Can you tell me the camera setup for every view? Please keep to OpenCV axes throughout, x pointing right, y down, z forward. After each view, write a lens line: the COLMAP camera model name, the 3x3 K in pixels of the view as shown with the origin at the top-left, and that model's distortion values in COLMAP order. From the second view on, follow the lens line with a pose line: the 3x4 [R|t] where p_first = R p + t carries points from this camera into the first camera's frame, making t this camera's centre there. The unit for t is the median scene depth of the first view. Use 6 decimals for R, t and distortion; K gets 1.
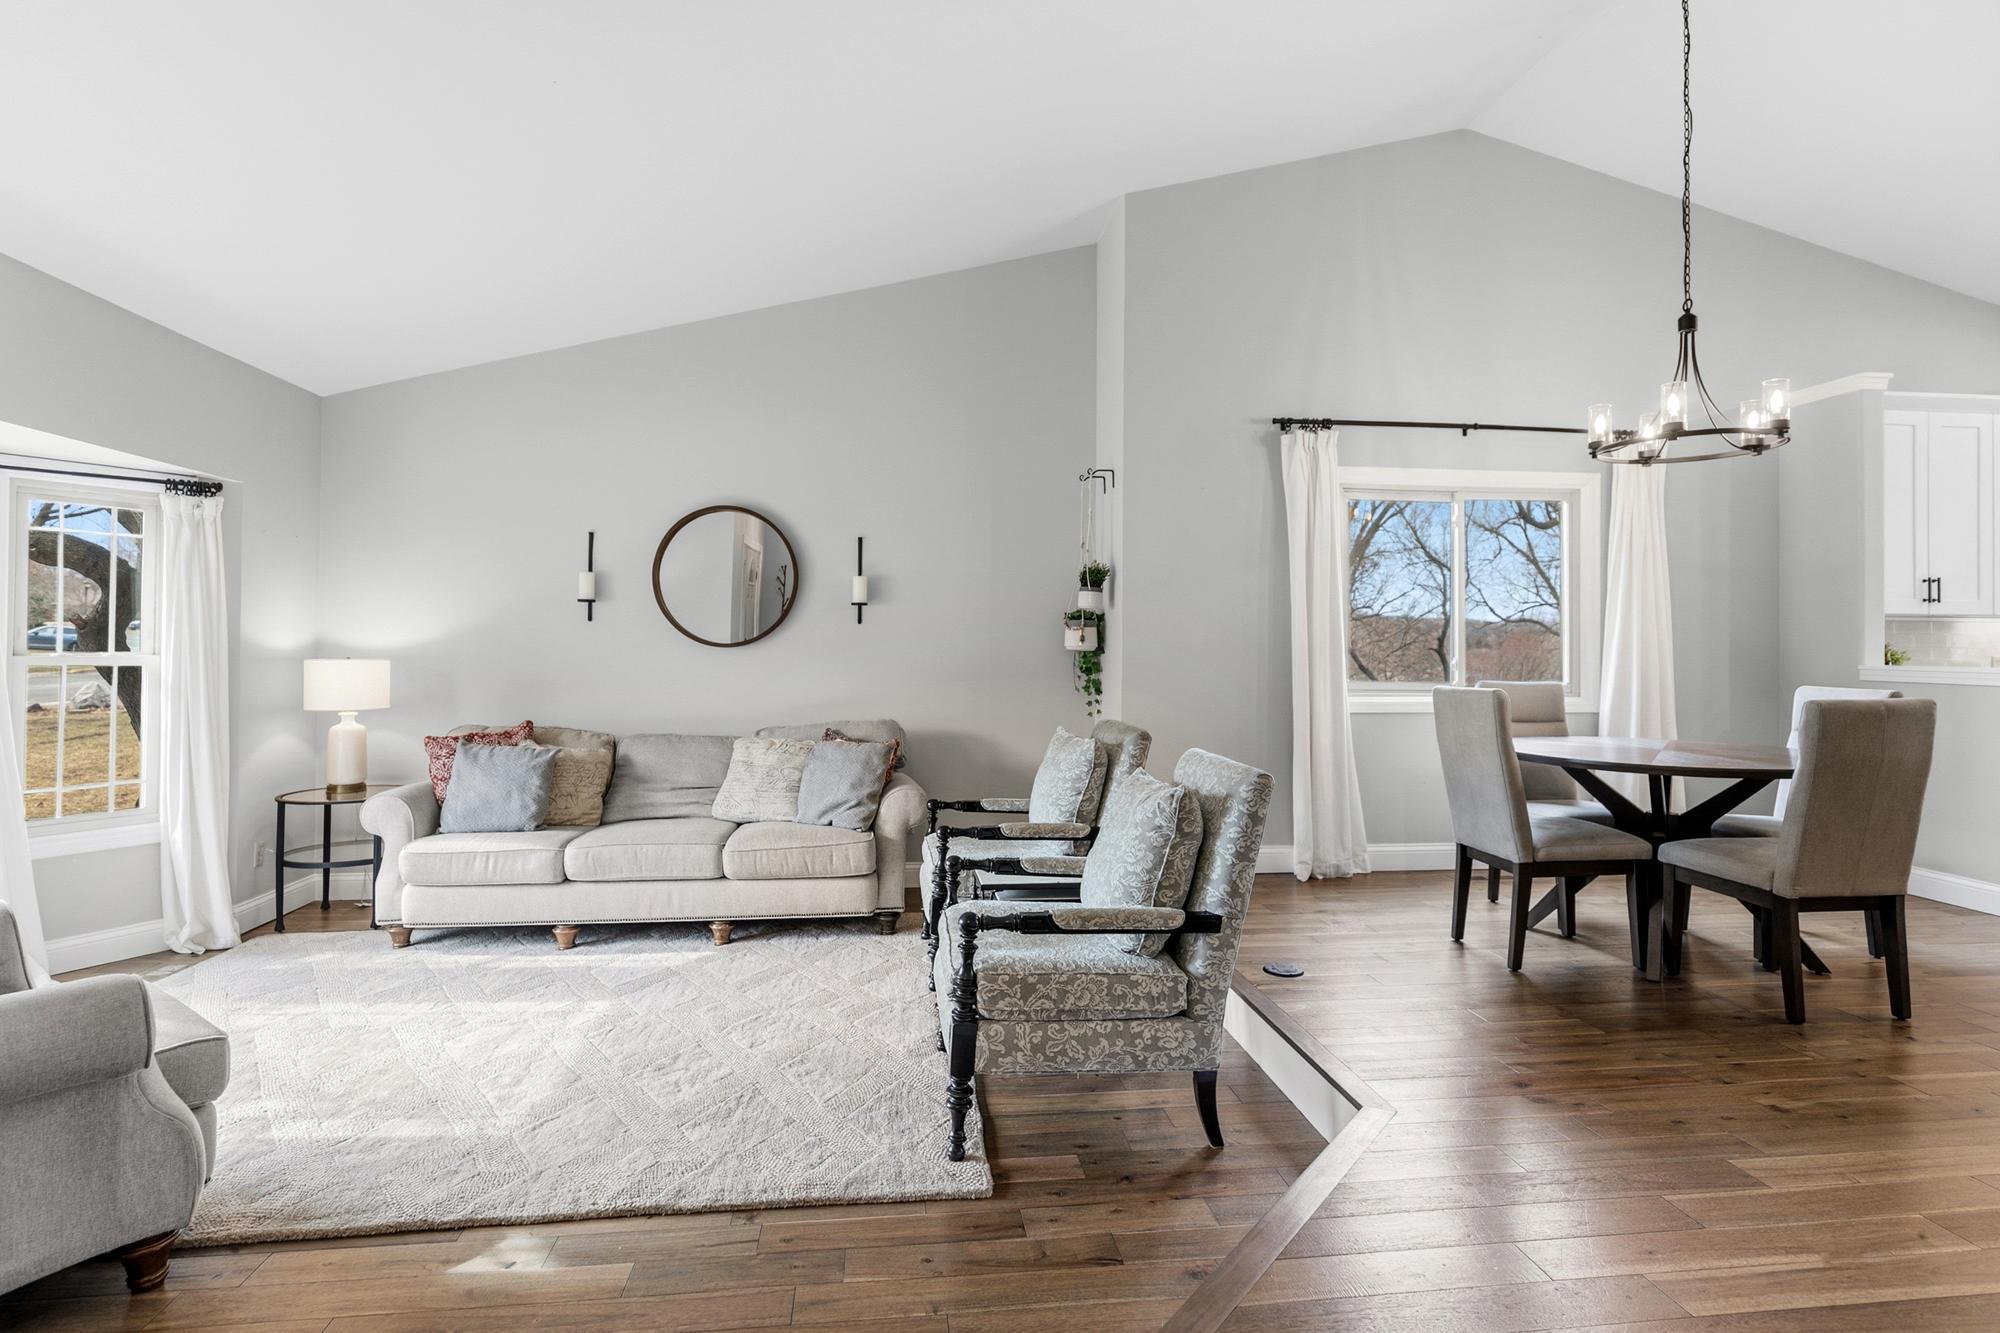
lens RADIAL K [[979.8, 0, 981.6], [0, 979.8, 650.8], [0, 0, 1]] dist [0.007606, -0.000691]
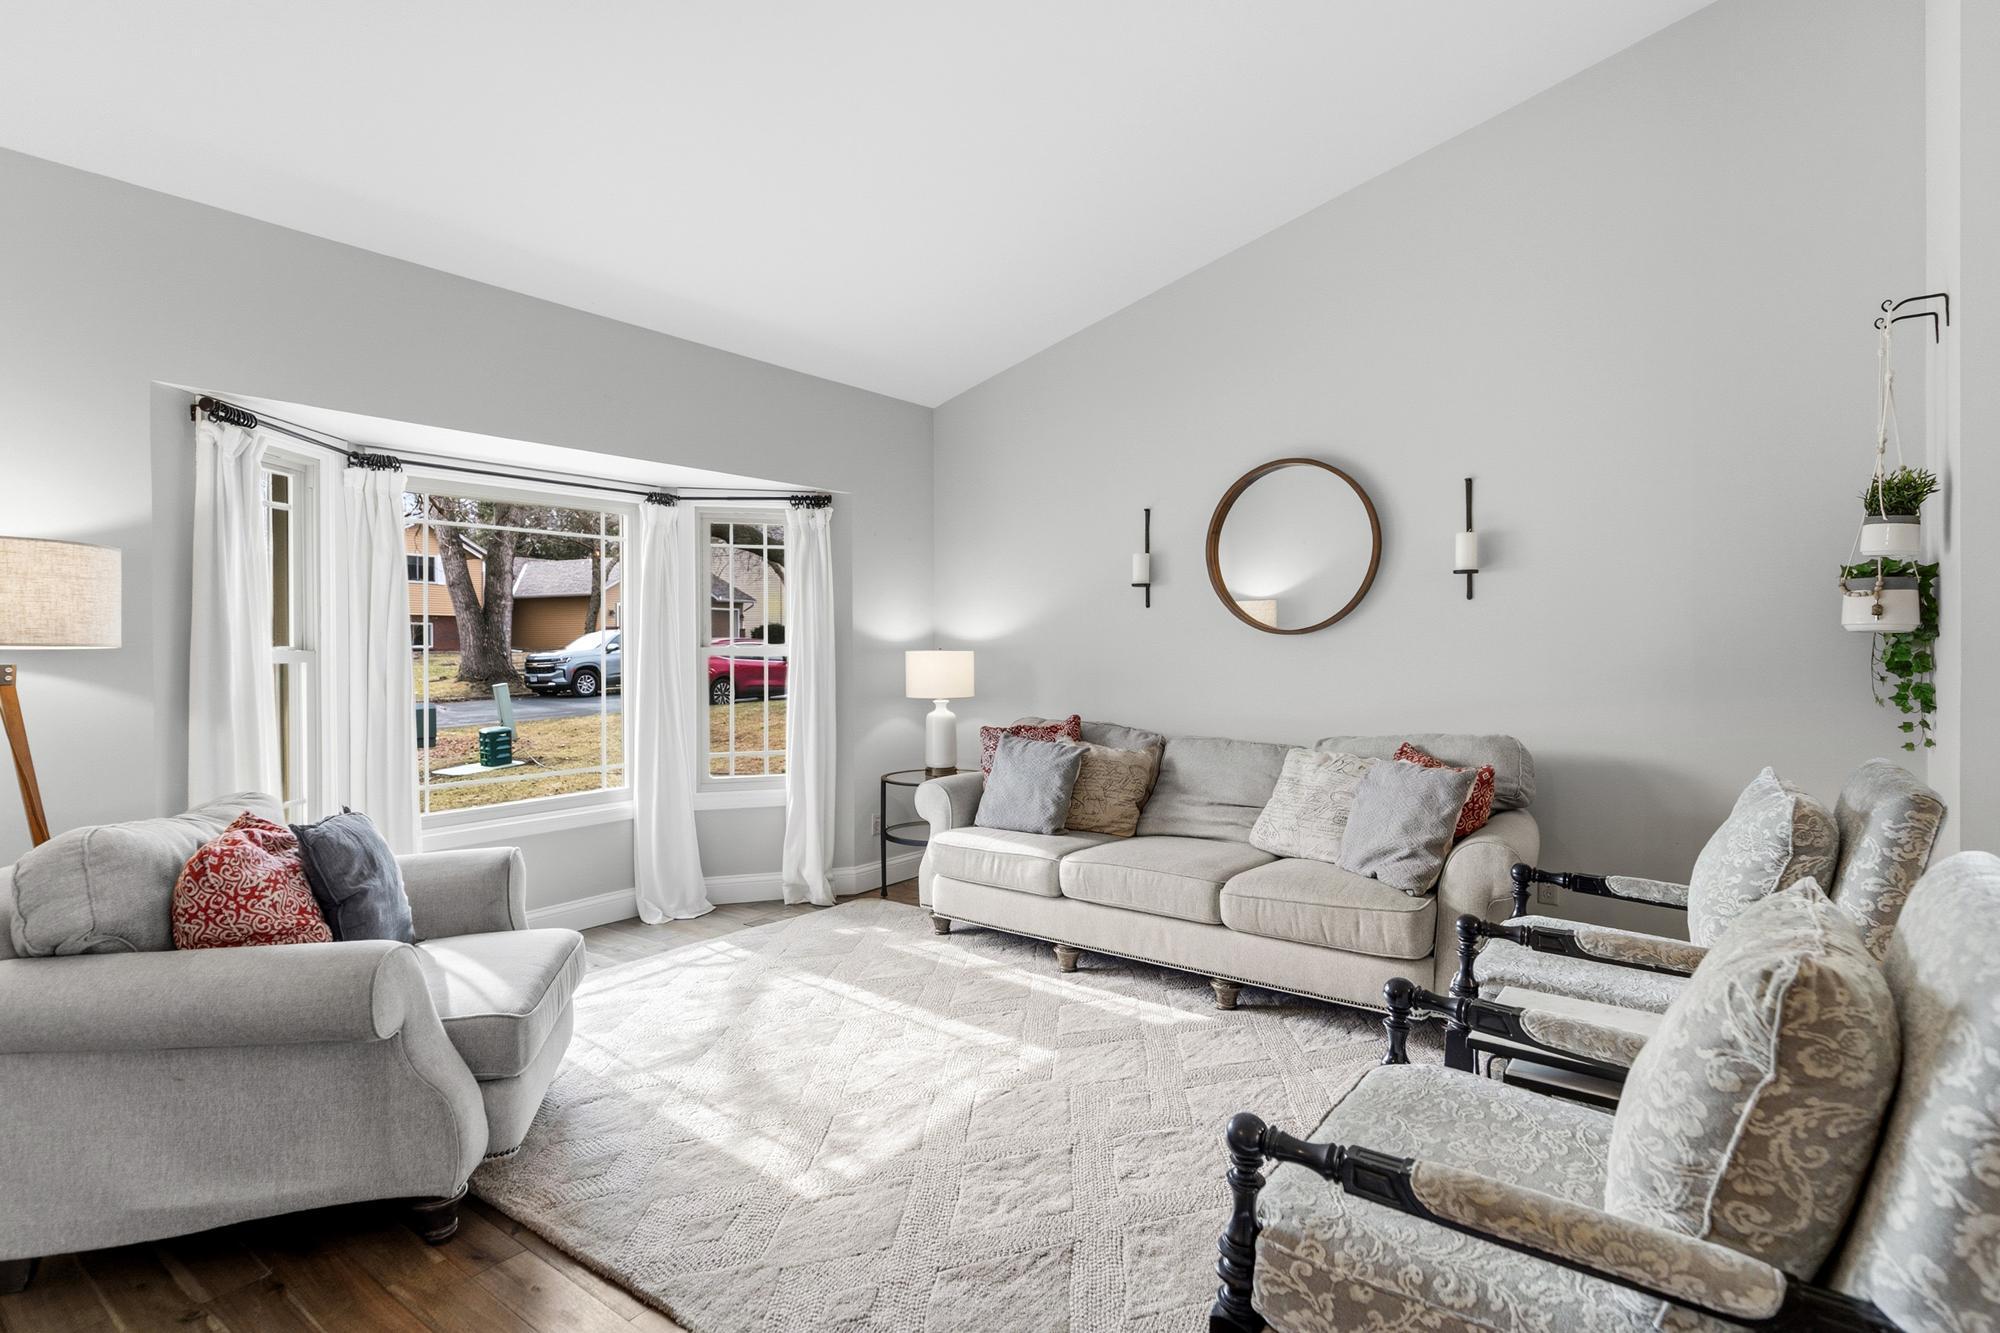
lens RADIAL K [[979.8, 0, 1017.3], [0, 979.8, 651.1], [0, 0, 1]] dist [0.007606, -0.000691]
pose [[0.732055, -0.002310, -0.681242, 0.153760], [0.005622, 0.999981, 0.002650, 0.007966], [0.681223, -0.005770, 0.732054, 0.311793]]
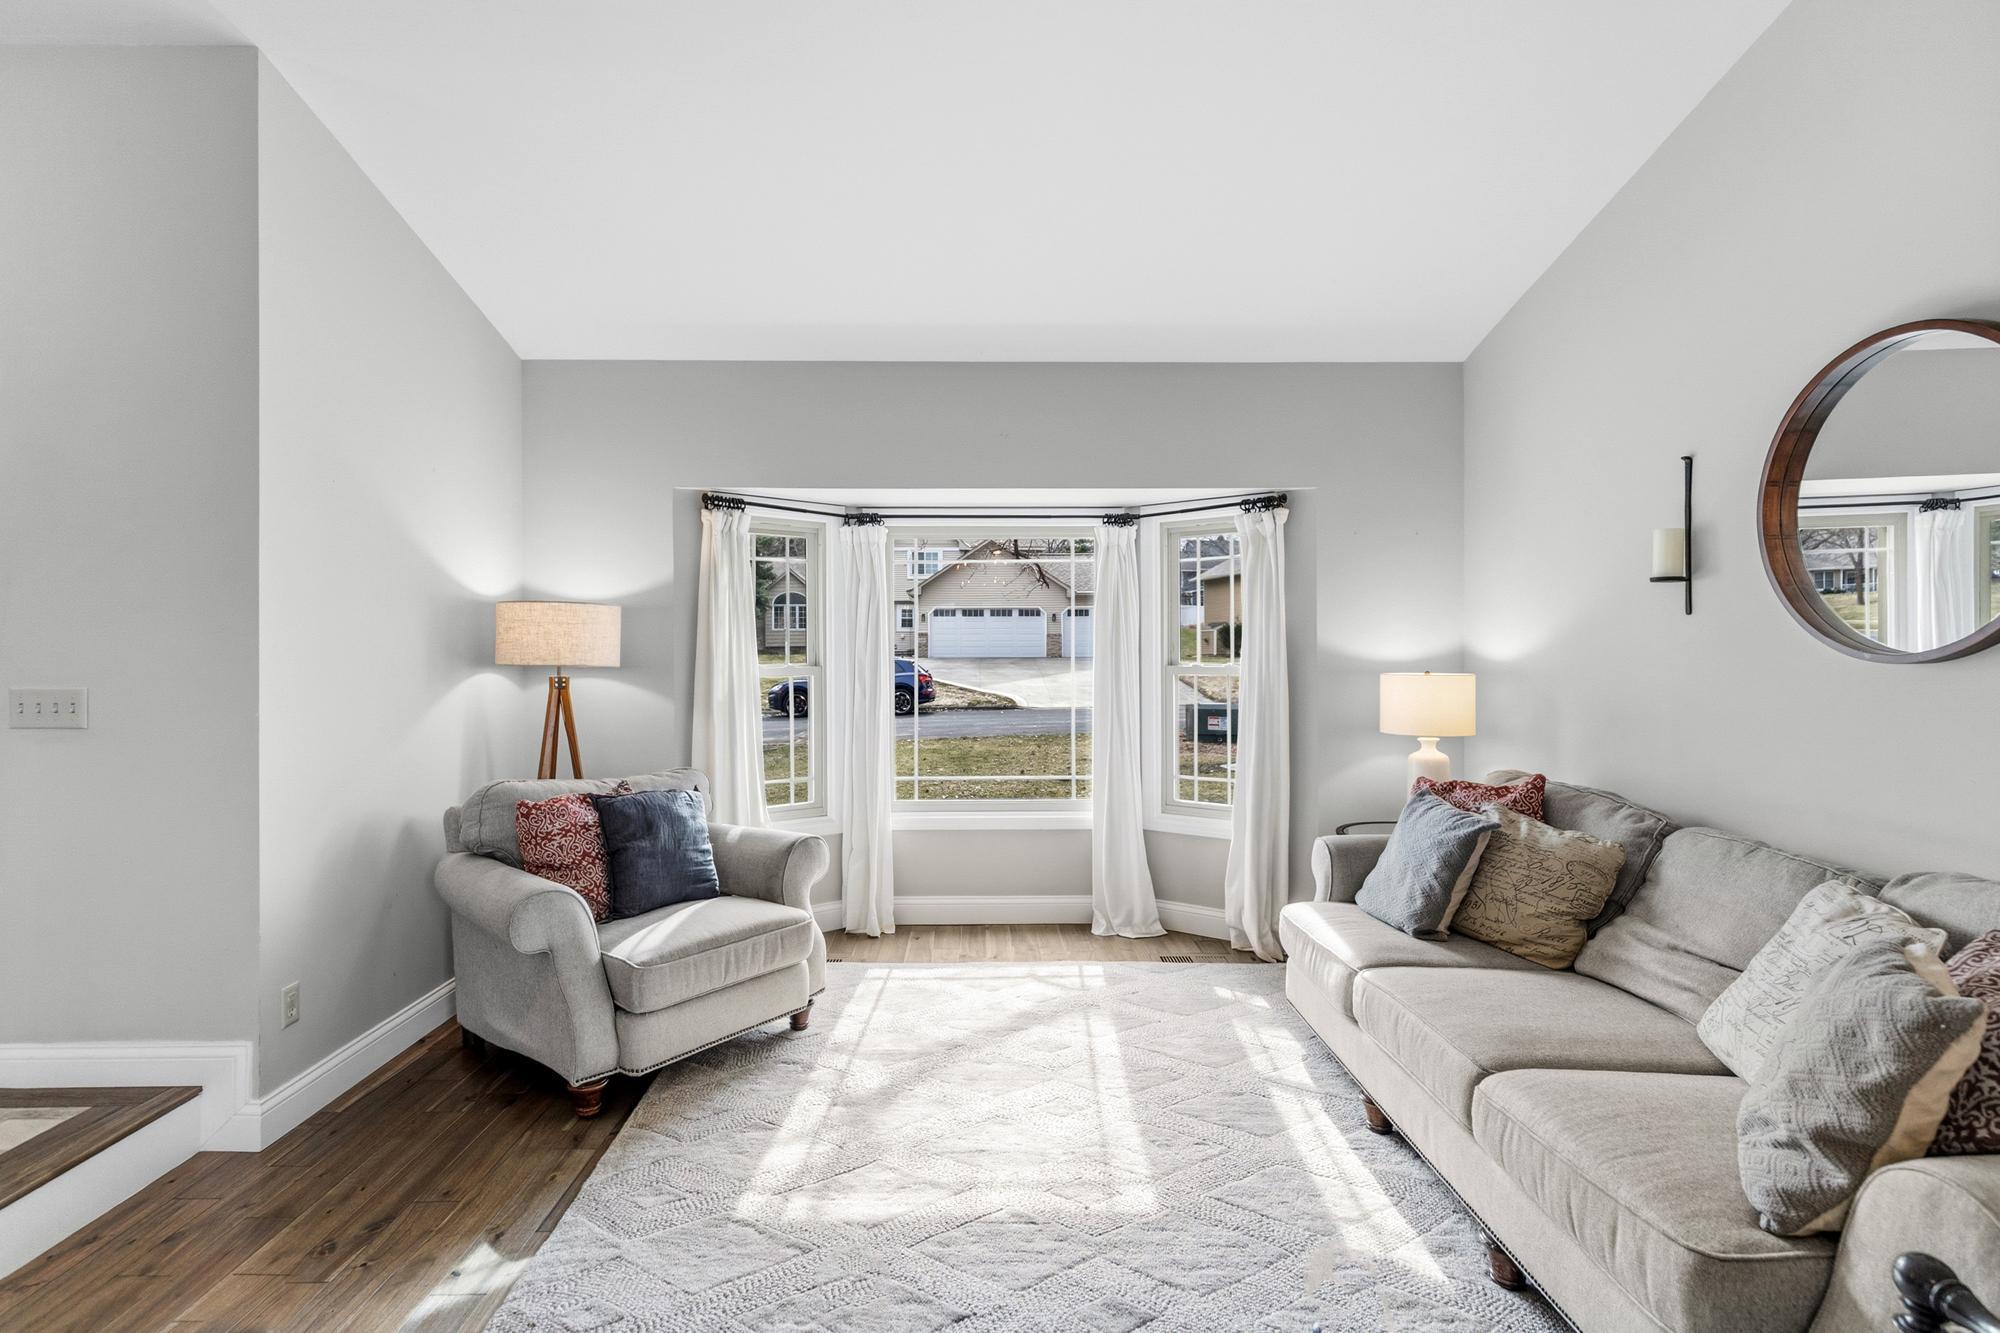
lens RADIAL K [[979.8, 0, 1005.6], [0, 979.8, 657.0], [0, 0, 1]] dist [0.007606, -0.000691]
pose [[-0.079509, 0.002555, -0.996831, 0.238197], [-0.002854, 0.999992, 0.002791, -0.008018], [0.996830, 0.003067, -0.079501, 0.803392]]
